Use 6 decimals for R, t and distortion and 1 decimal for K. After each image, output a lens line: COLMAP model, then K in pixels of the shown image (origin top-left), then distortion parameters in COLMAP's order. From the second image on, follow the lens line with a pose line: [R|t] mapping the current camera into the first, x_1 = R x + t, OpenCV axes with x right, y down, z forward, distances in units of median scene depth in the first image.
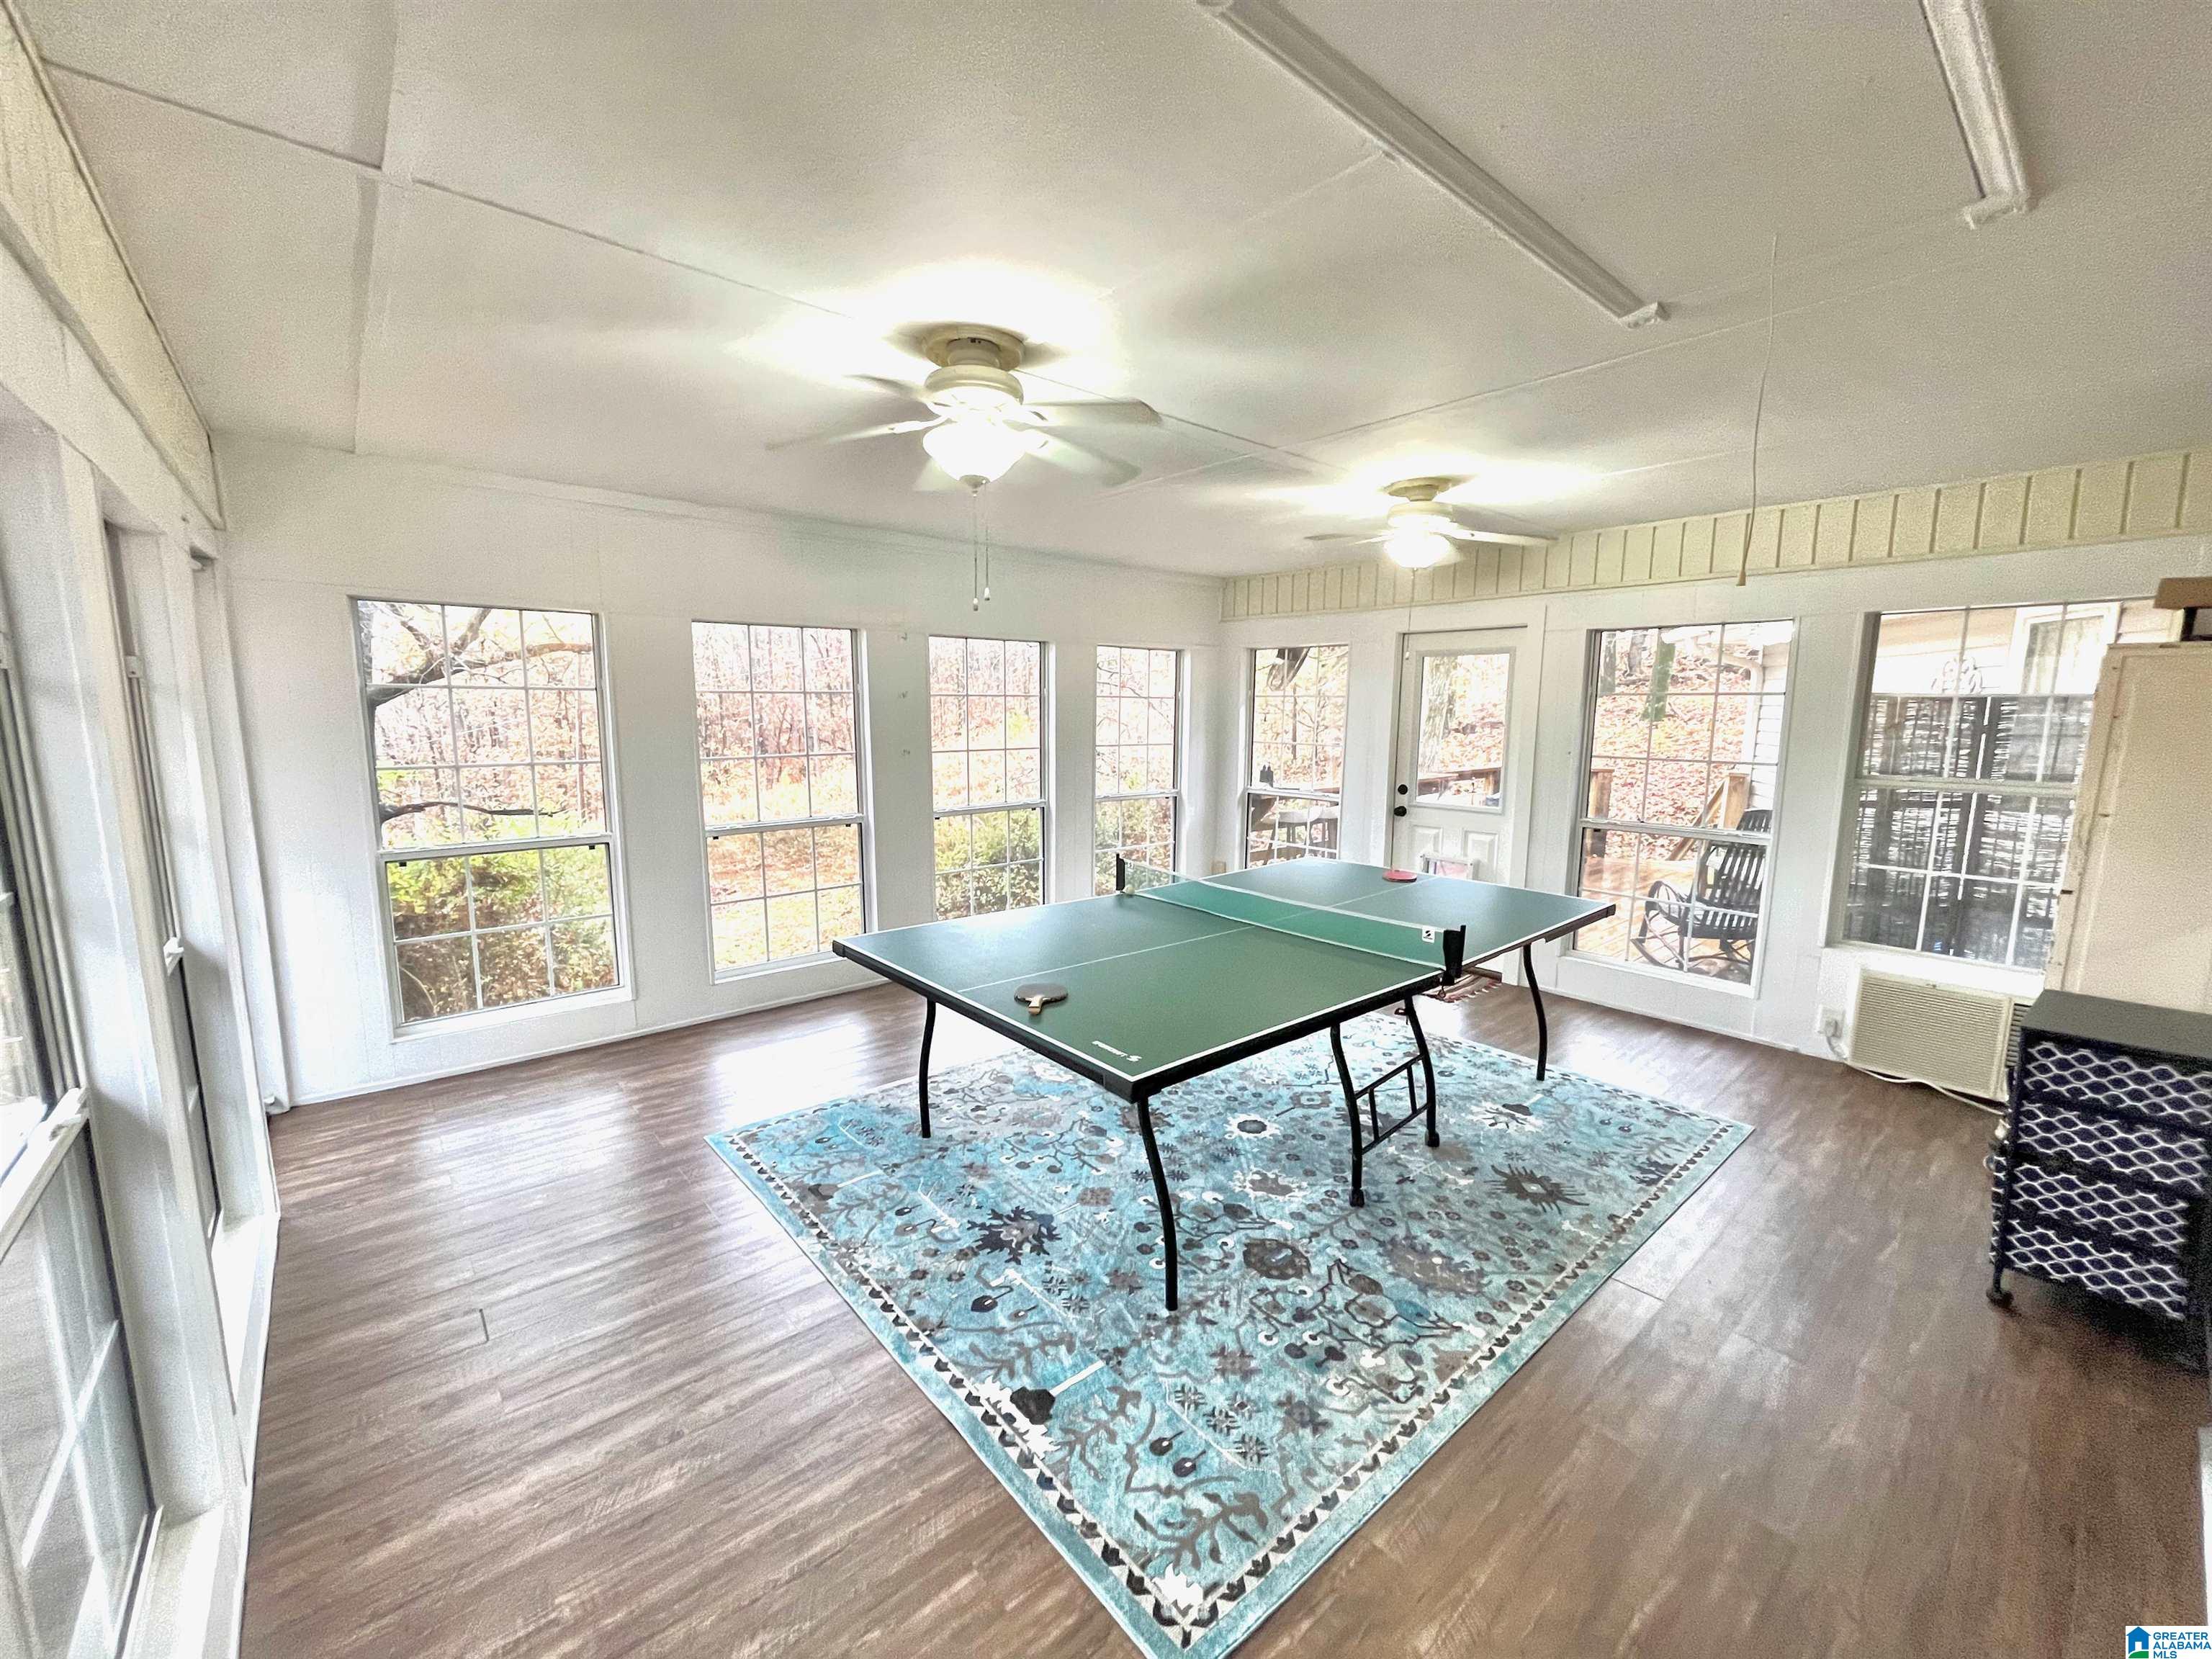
lens RADIAL K [[899.9, 0, 1106.0], [0, 899.9, 829.5], [0, 0, 1]] dist [-0.000735, -0.000198]
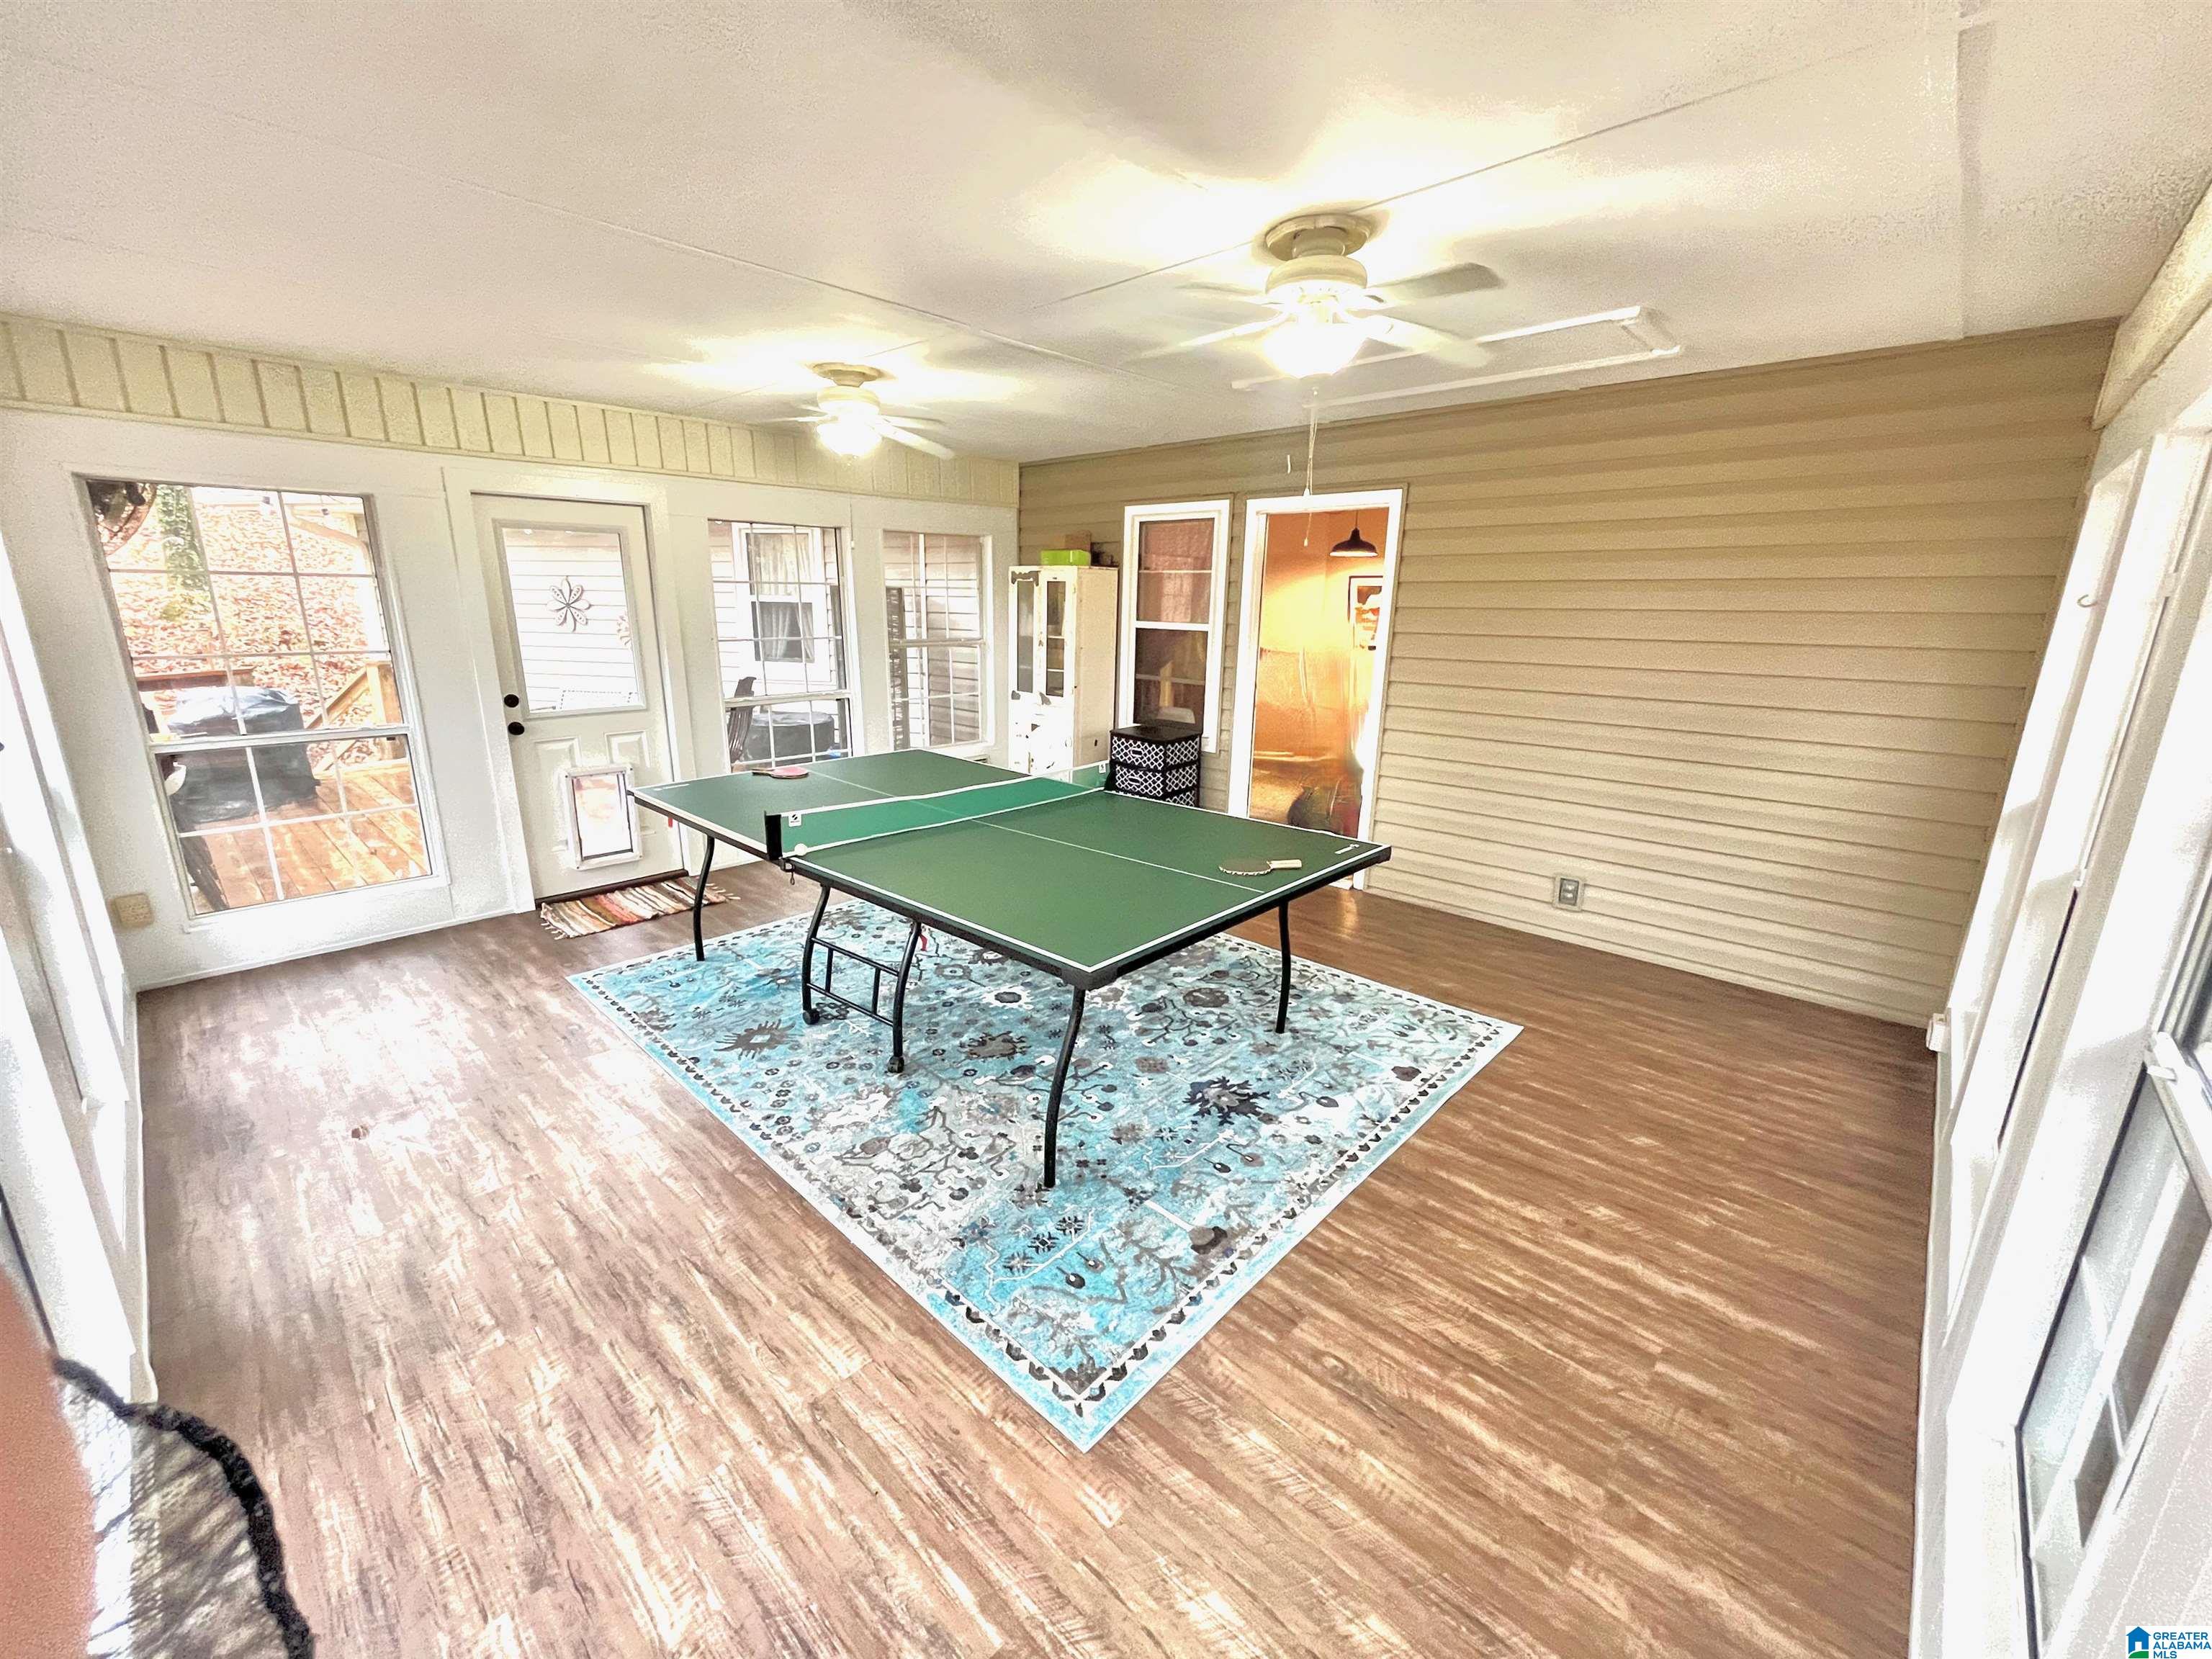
lens RADIAL K [[883.2, 0, 1097.4], [0, 883.2, 824.9], [0, 0, 1]] dist [-0.000225, -0.000074]
pose [[-0.105349, -0.256103, 0.960892, -1.231419], [0.124620, 0.955251, 0.268262, -0.209421], [-0.986596, 0.148007, -0.068720, 1.413639]]
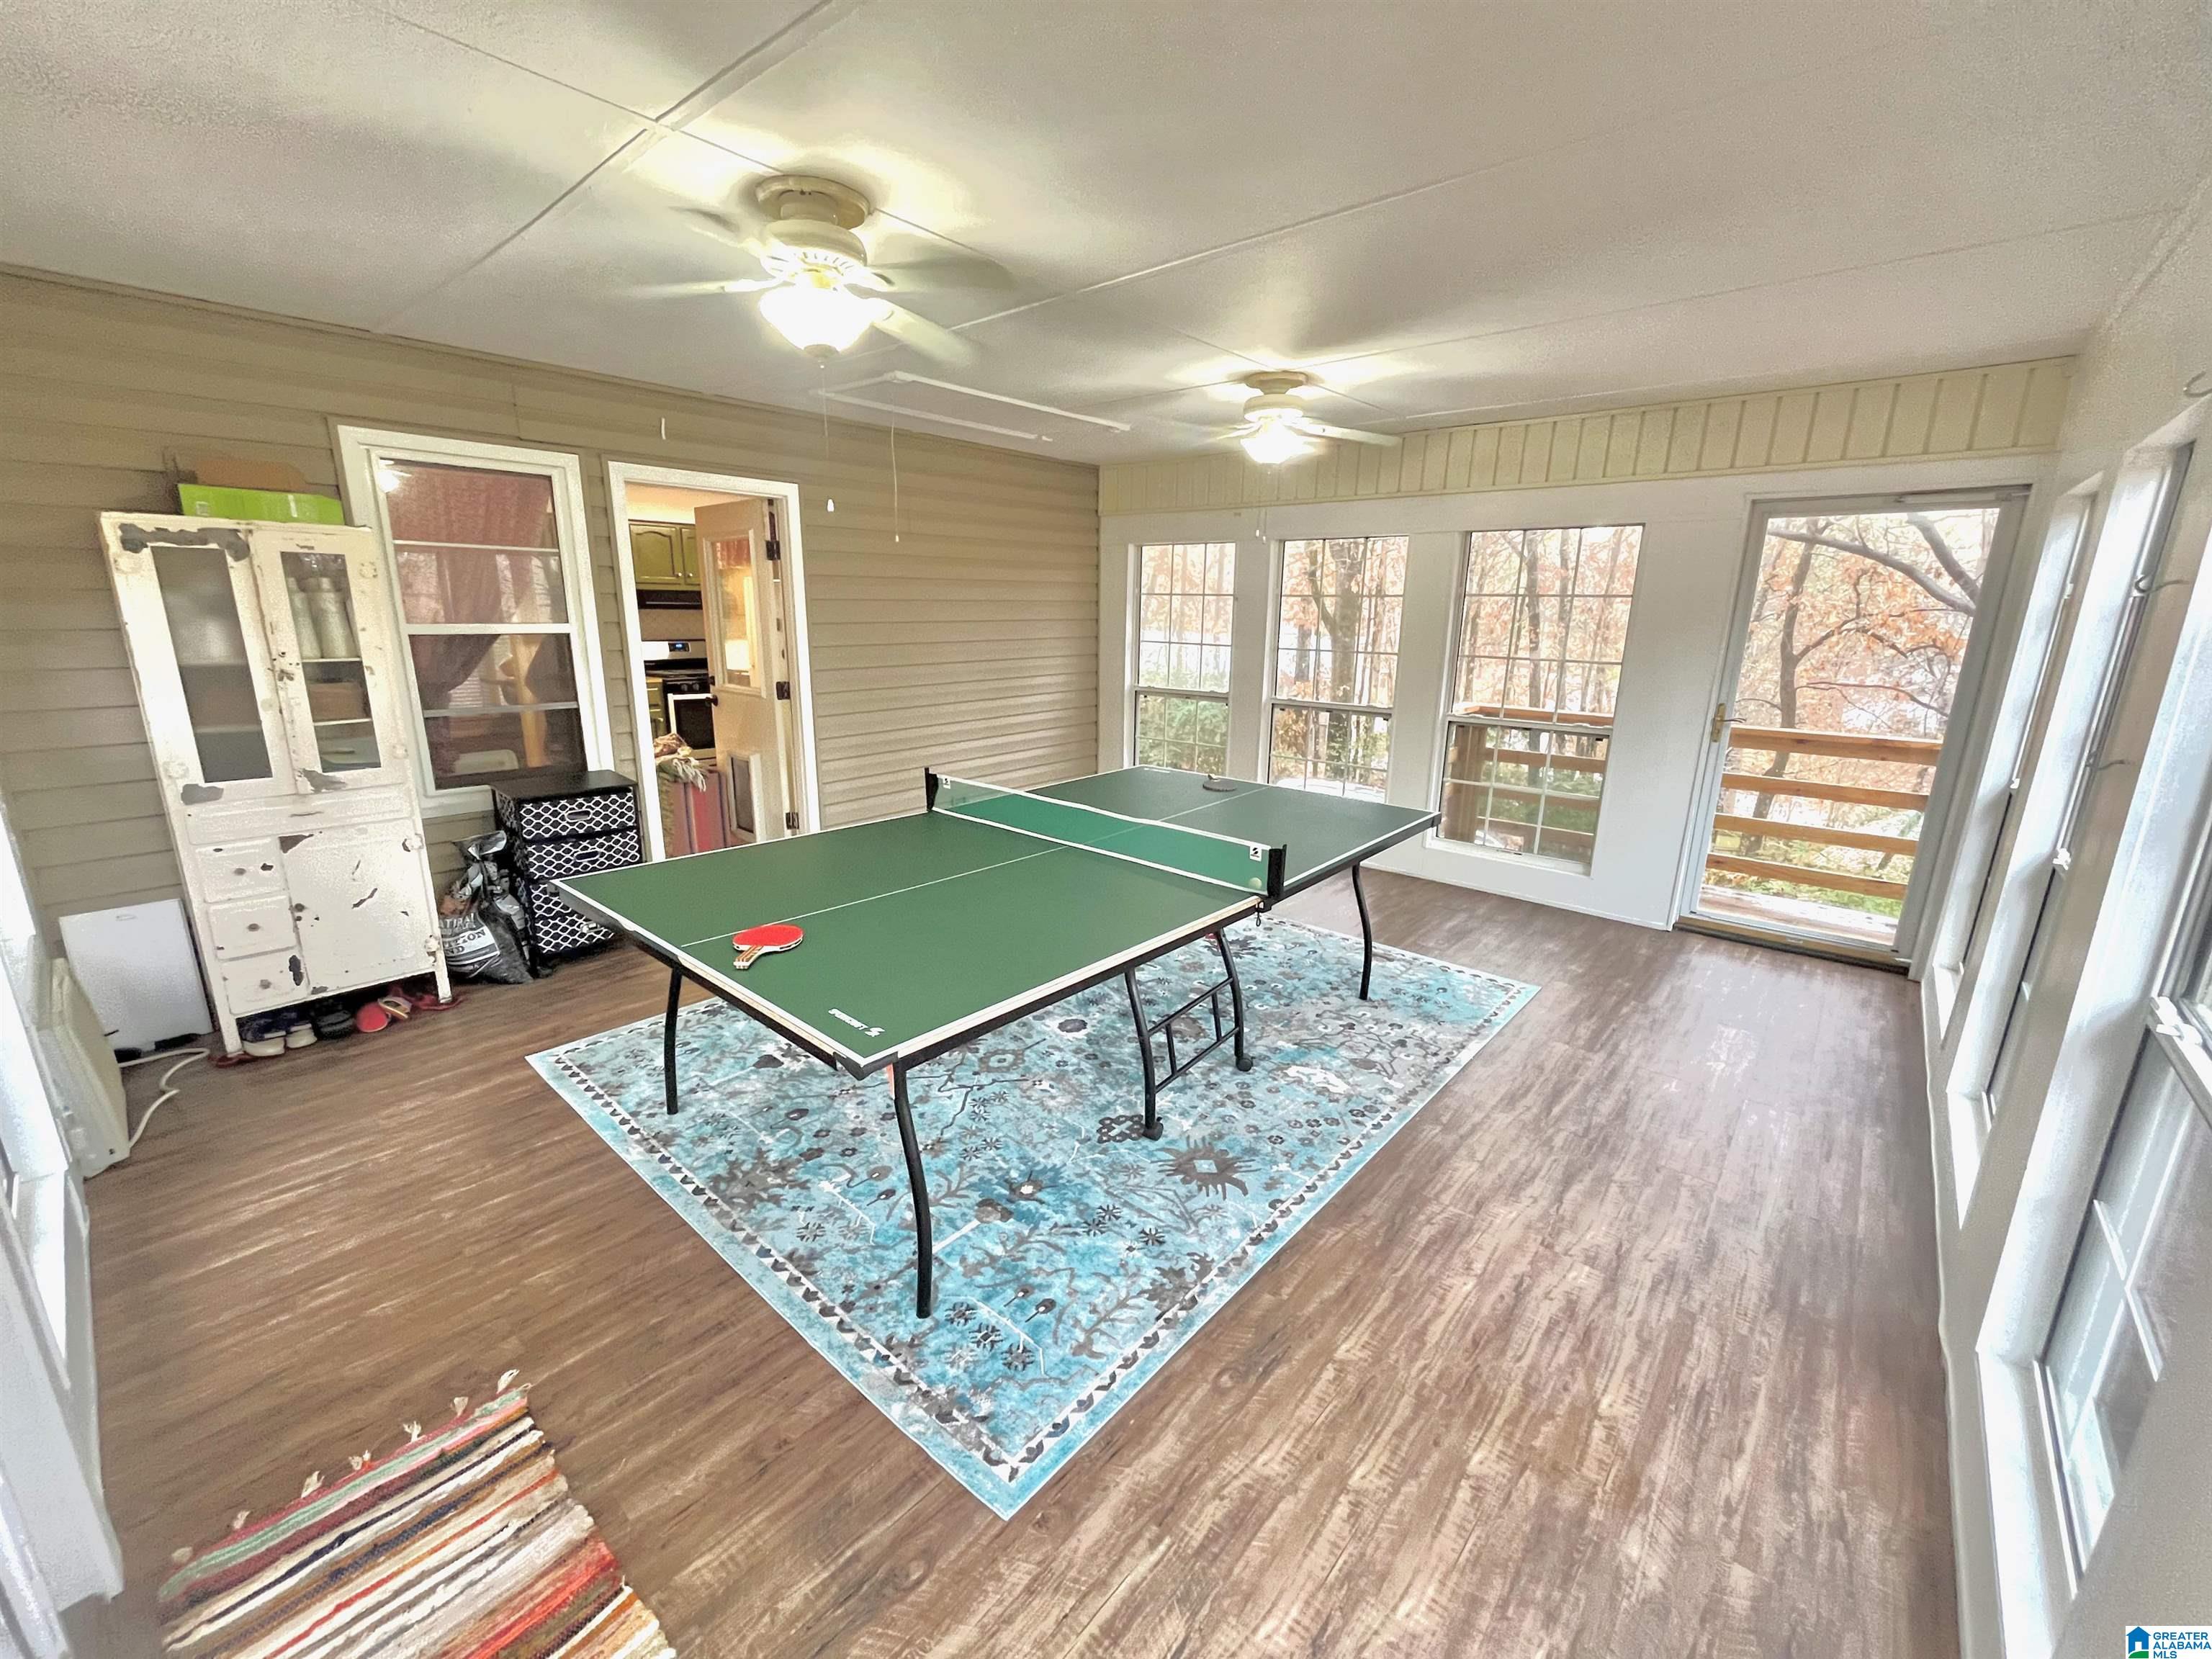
lens RADIAL K [[883.2, 0, 1097.4], [0, 883.2, 824.9], [0, 0, 1]] dist [-0.000225, -0.000074]
pose [[-0.991023, 0.013114, -0.133050, 0.393777], [-0.037935, 0.926693, 0.373900, -0.371540], [0.128199, 0.375591, -0.917876, 2.750337]]
